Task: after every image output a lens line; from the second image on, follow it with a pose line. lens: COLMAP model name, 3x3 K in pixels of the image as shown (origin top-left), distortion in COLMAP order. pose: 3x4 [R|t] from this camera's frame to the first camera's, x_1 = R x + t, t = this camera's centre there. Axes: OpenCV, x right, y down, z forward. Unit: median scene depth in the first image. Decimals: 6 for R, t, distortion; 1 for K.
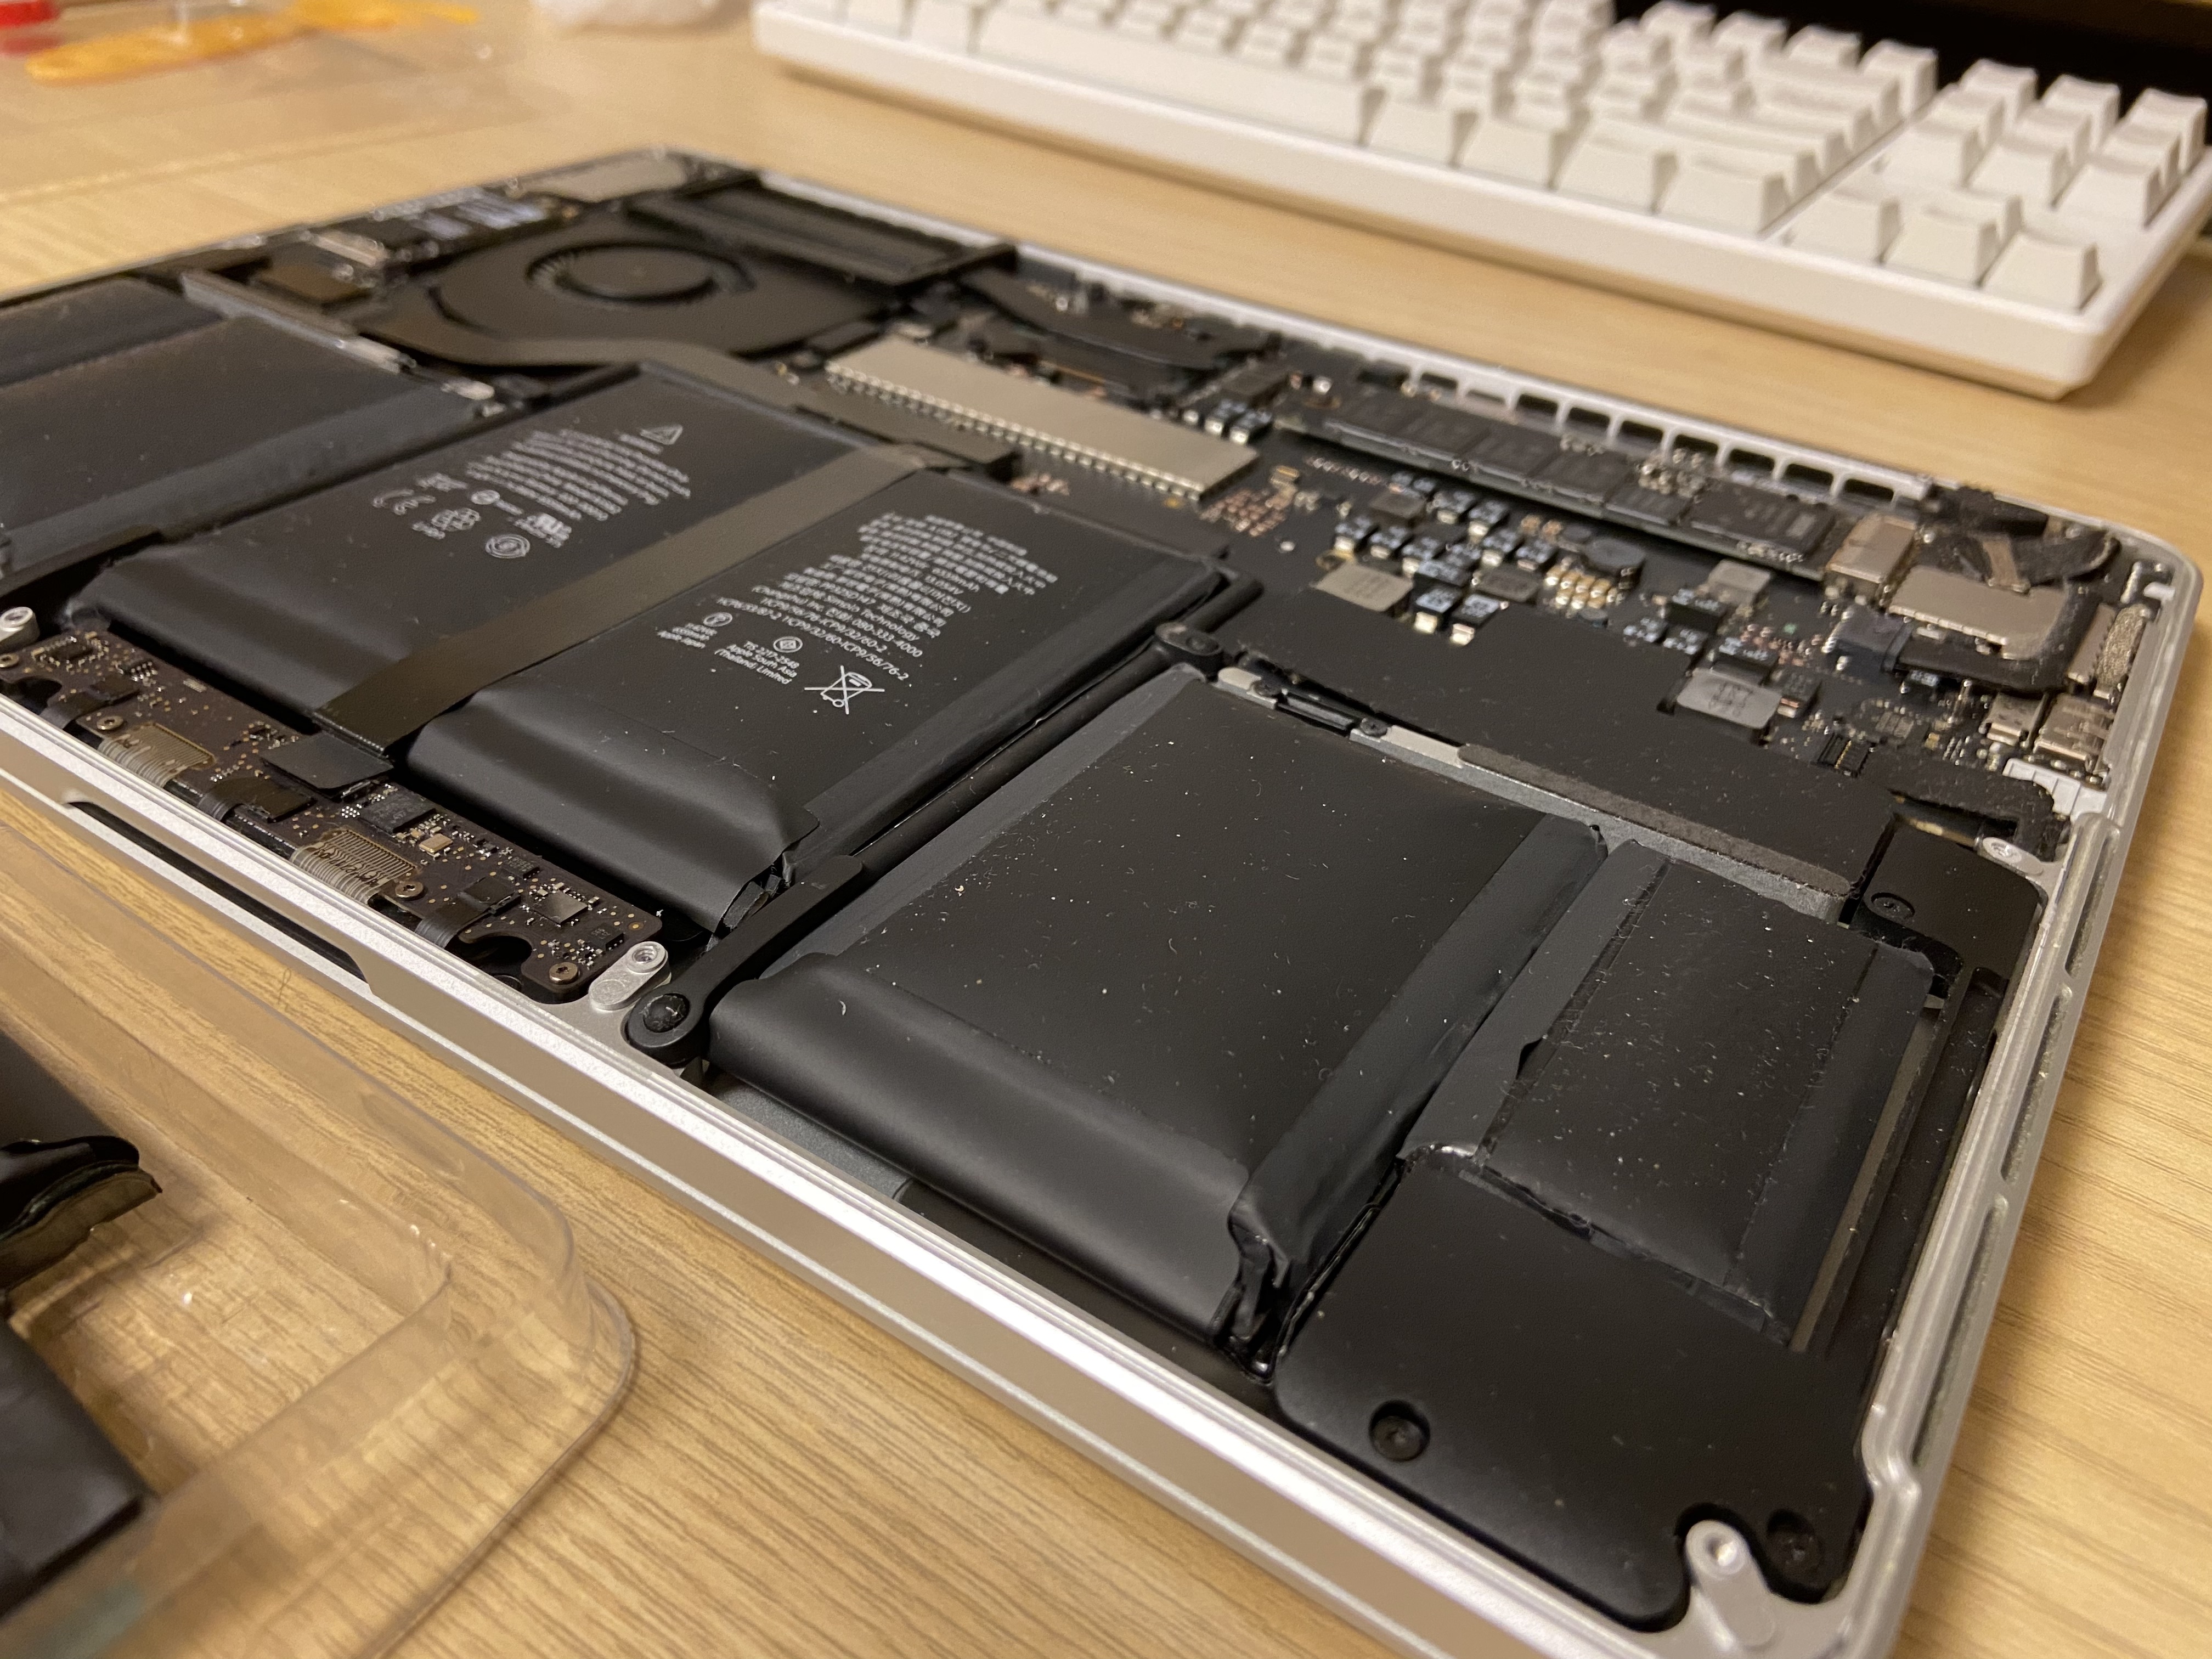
lens RADIAL K [[1722.0, 0, 1097.5], [0, 1722.0, 792.2], [0, 0, 1]] dist [0.130356, -0.207862]
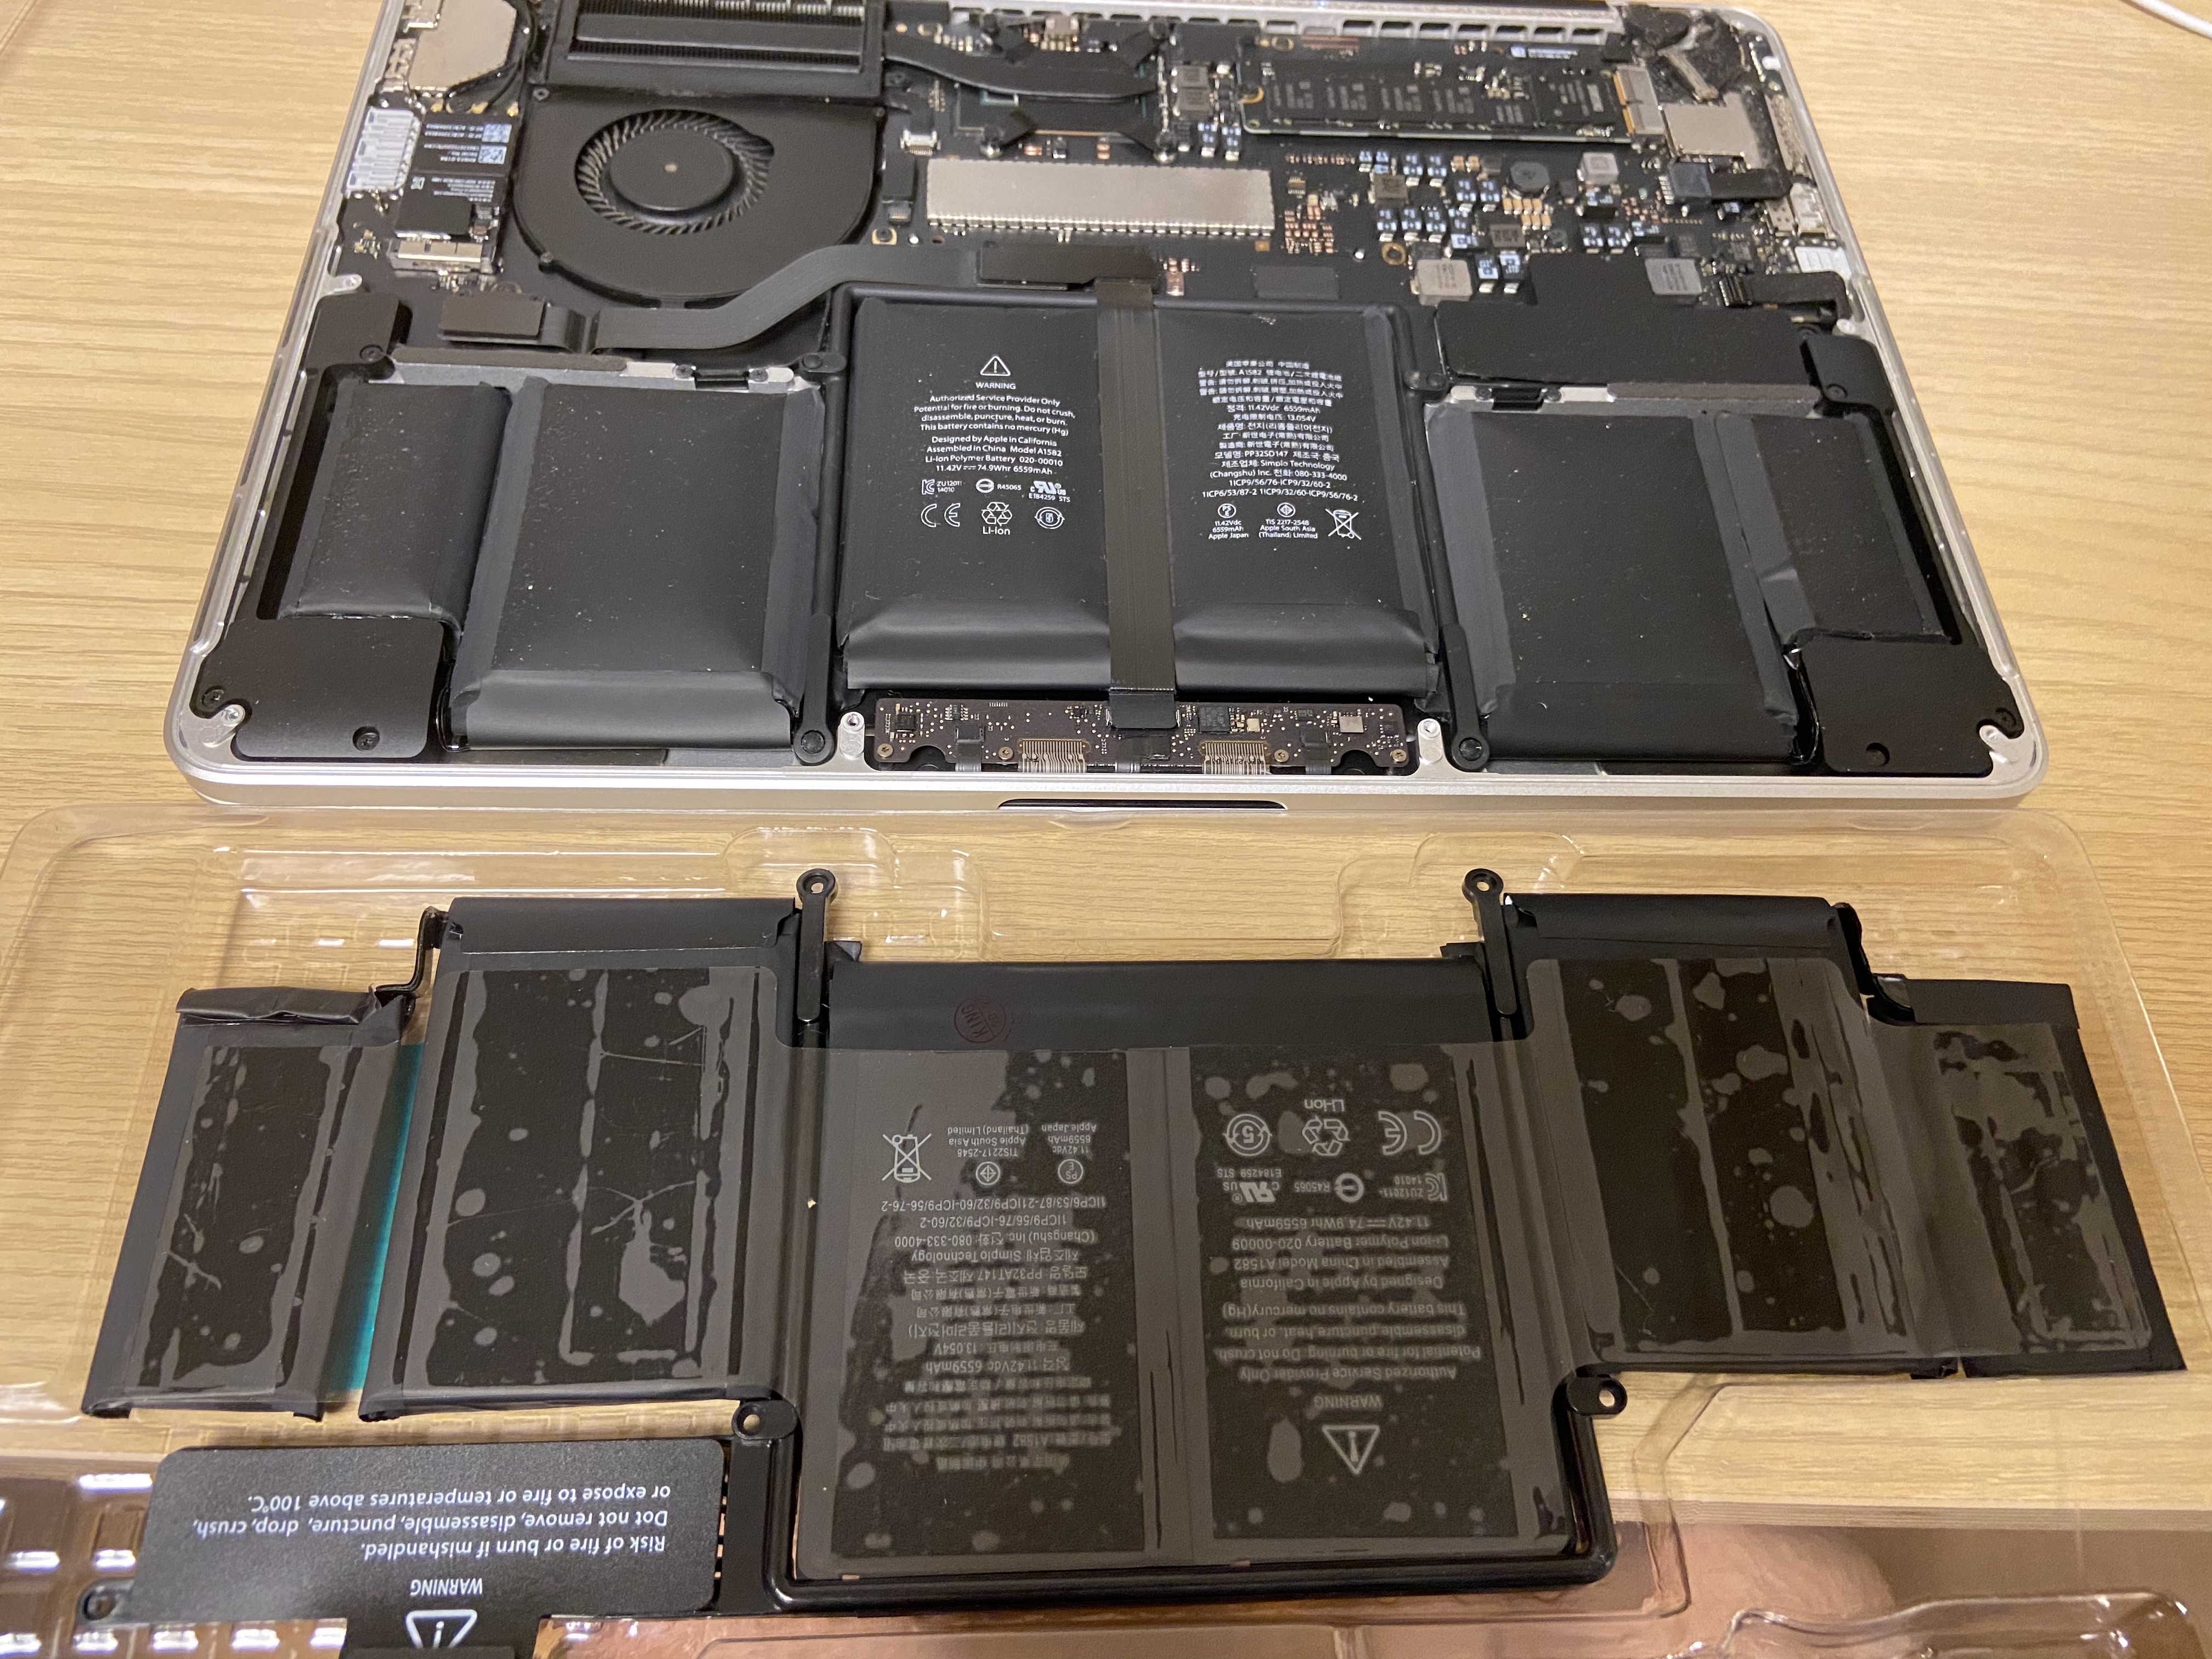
lens RADIAL K [[1650.9, 0, 1106.0], [0, 1650.9, 829.5], [0, 0, 1]] dist [0.131295, -0.178074]
pose [[0.817424, -0.501176, 0.283975, -0.829276], [0.310517, 0.798595, 0.515582, -0.639525], [-0.485178, -0.333270, 0.808414, -0.250610]]
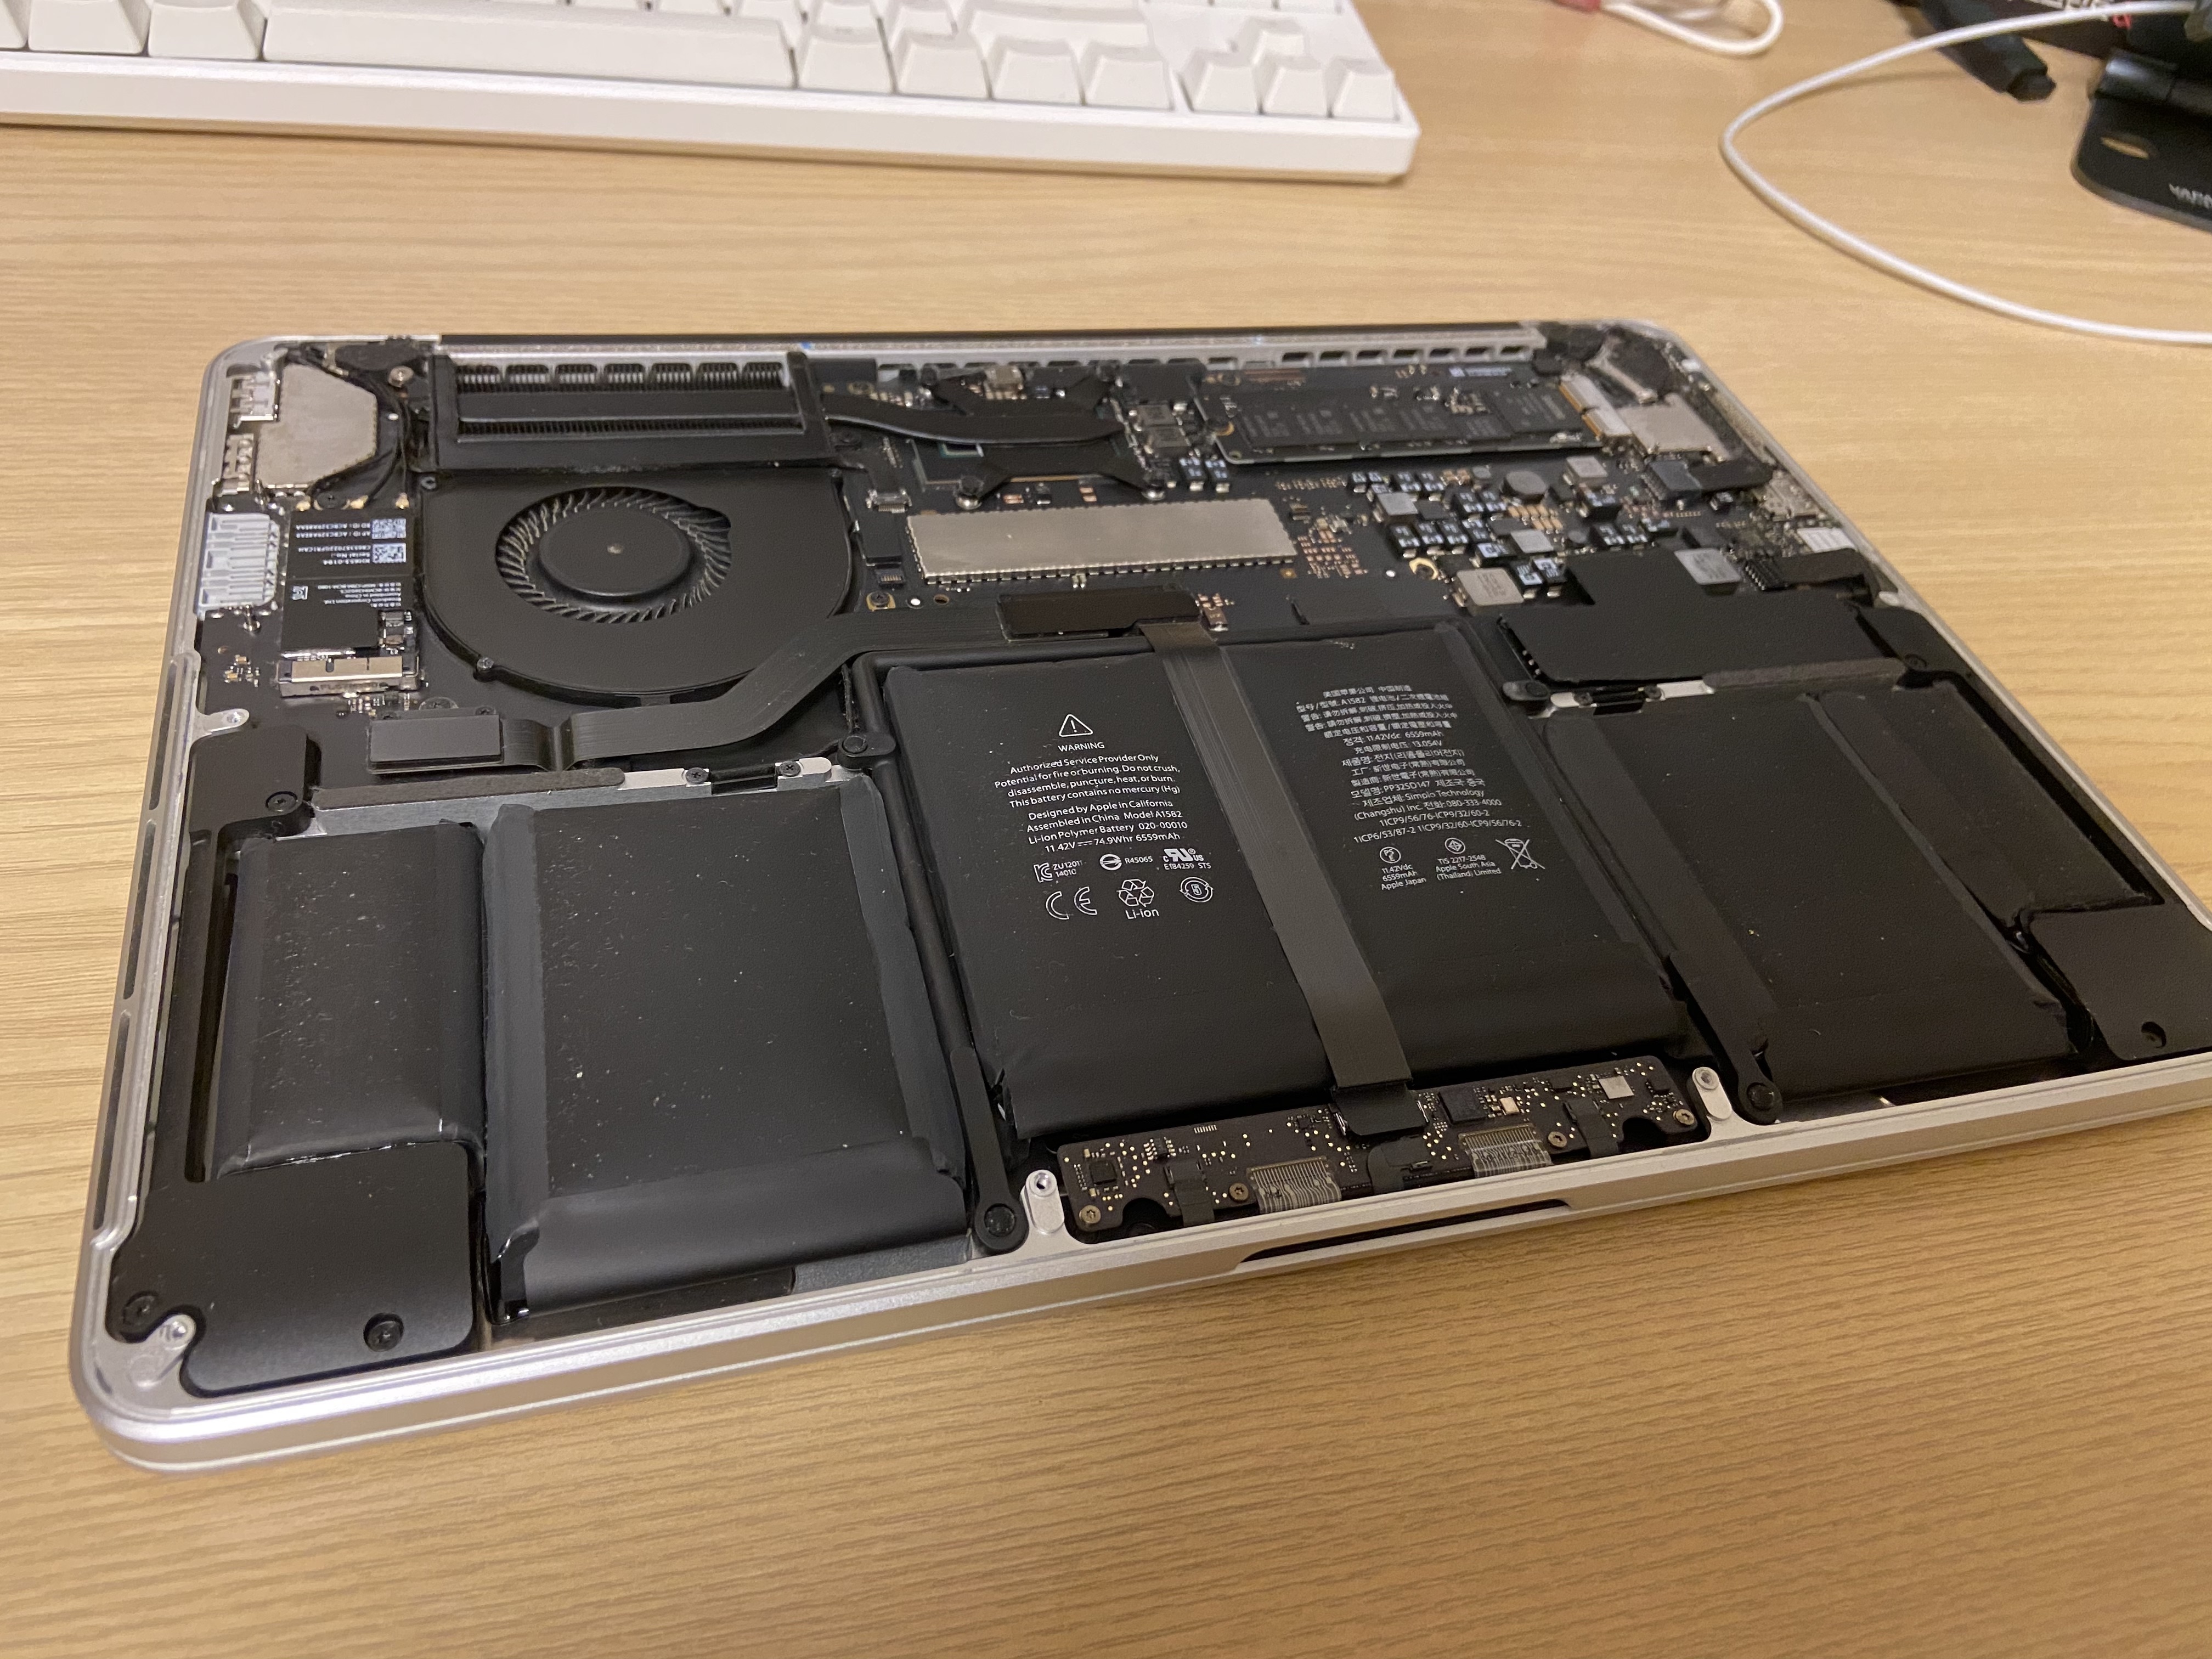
lens RADIAL K [[1672.3, 0, 1106.0], [0, 1672.3, 829.5], [0, 0, 1]] dist [0.124543, -0.187048]
pose [[0.658652, -0.521072, 0.542827, -0.990937], [0.336510, 0.849236, 0.406889, -0.672920], [-0.673007, -0.085332, 0.734697, 0.184502]]
